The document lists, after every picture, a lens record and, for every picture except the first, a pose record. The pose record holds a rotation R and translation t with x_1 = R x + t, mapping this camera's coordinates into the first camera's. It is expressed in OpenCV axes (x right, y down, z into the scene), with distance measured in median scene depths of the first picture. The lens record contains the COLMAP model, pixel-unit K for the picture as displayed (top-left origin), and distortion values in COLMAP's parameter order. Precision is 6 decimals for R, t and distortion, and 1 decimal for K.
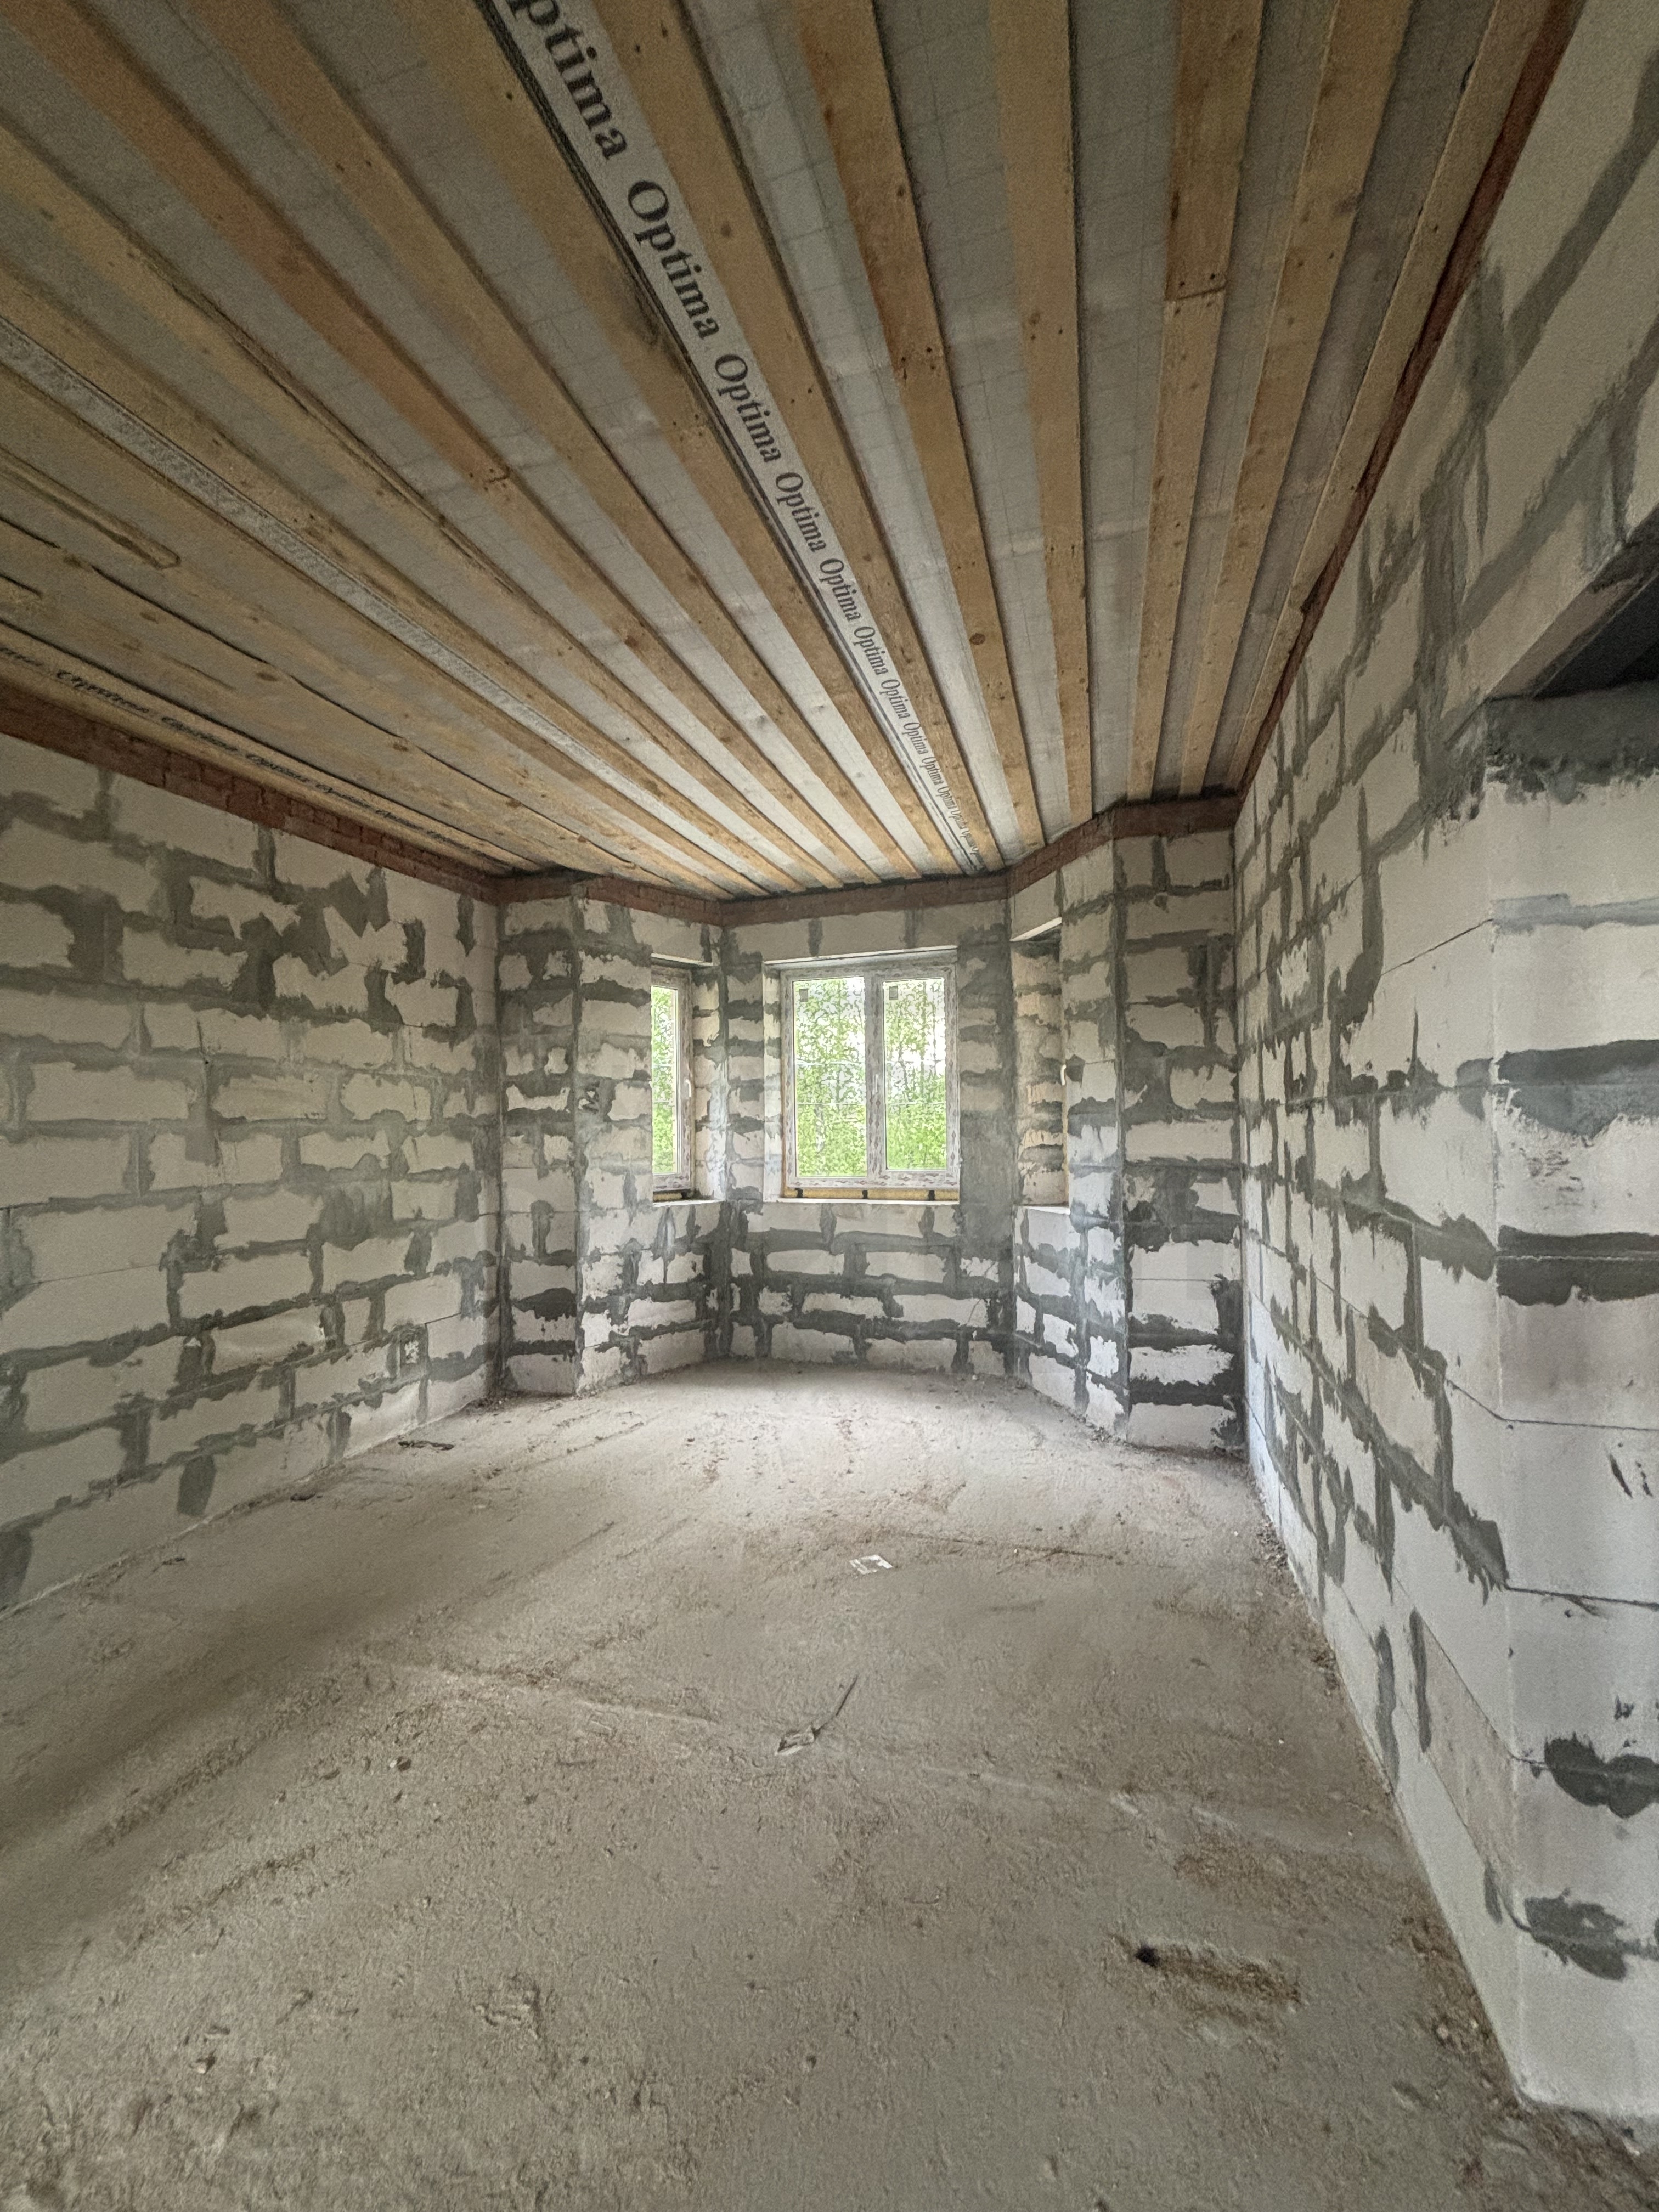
lens RADIAL K [[905.9, 0, 815.0], [0, 905.9, 1107.9], [0, 0, 1]] dist [0.008193, -0.001566]
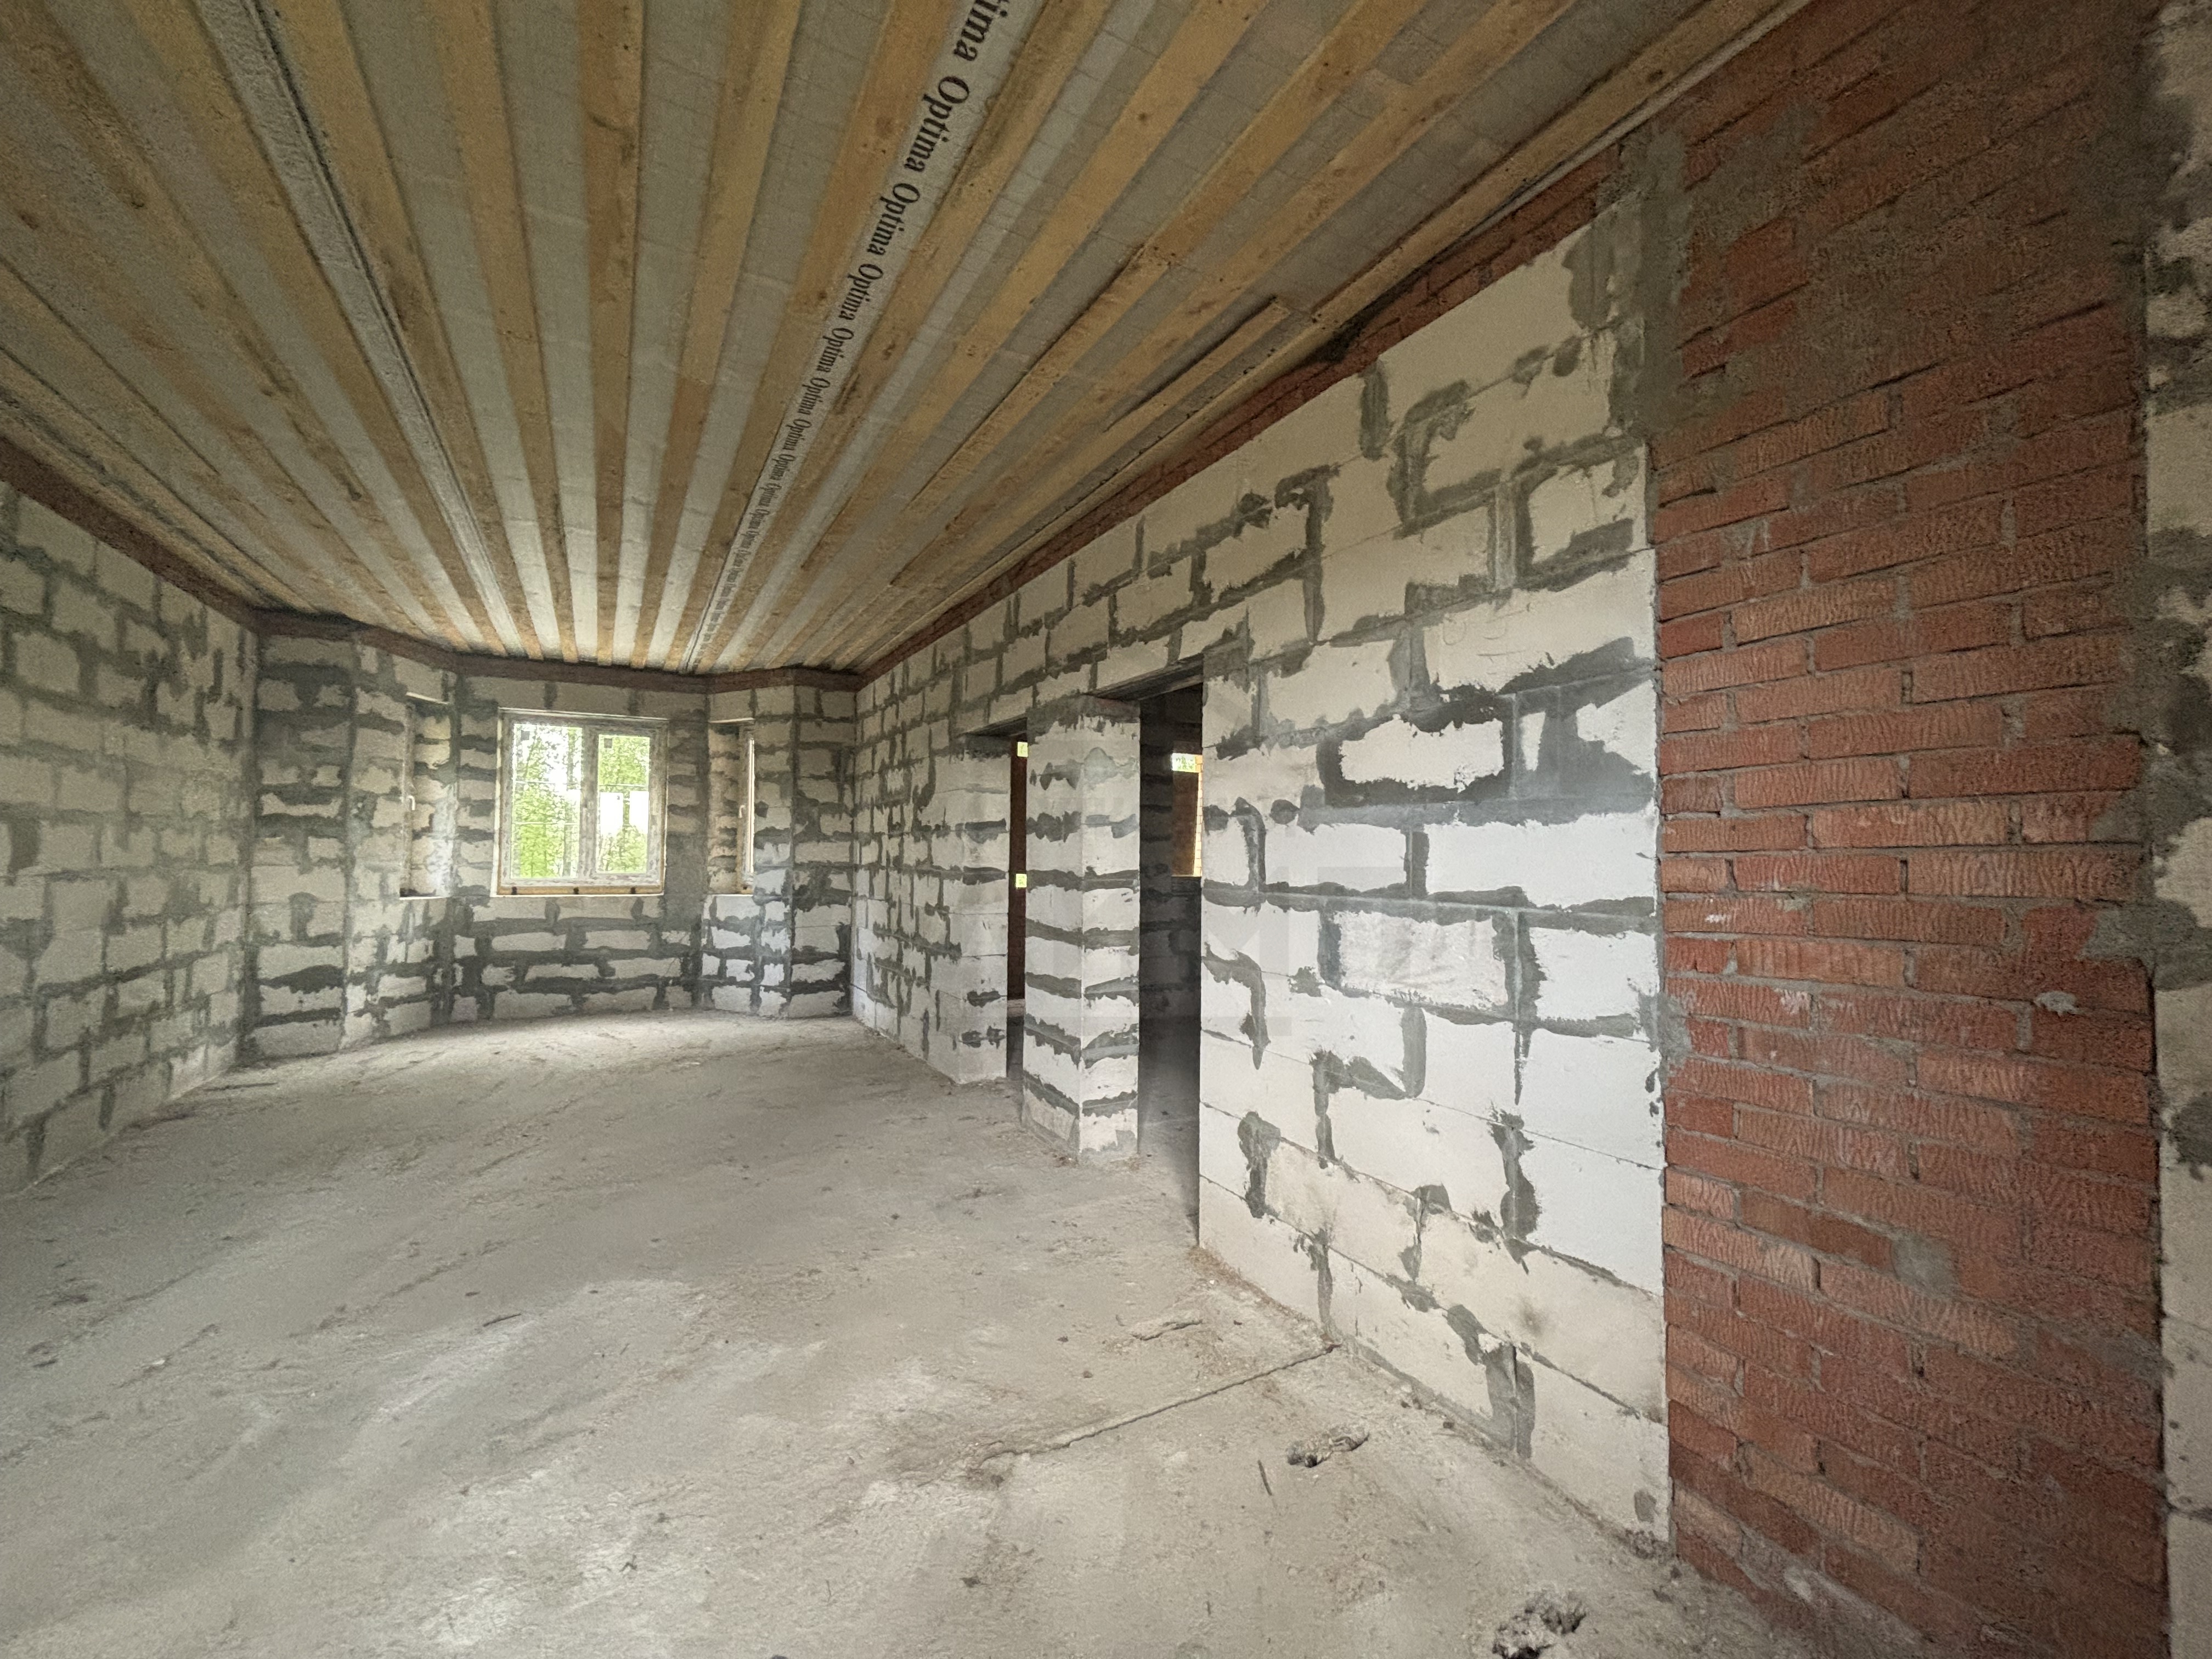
lens RADIAL K [[905.9, 0, 1100.3], [0, 905.9, 828.0], [0, 0, 1]] dist [0.008193, -0.001566]
pose [[0.692569, 0.044419, 0.719983, -0.453347], [-0.035914, 0.998988, -0.027086, 0.013682], [-0.720457, -0.007098, 0.693463, -0.584556]]
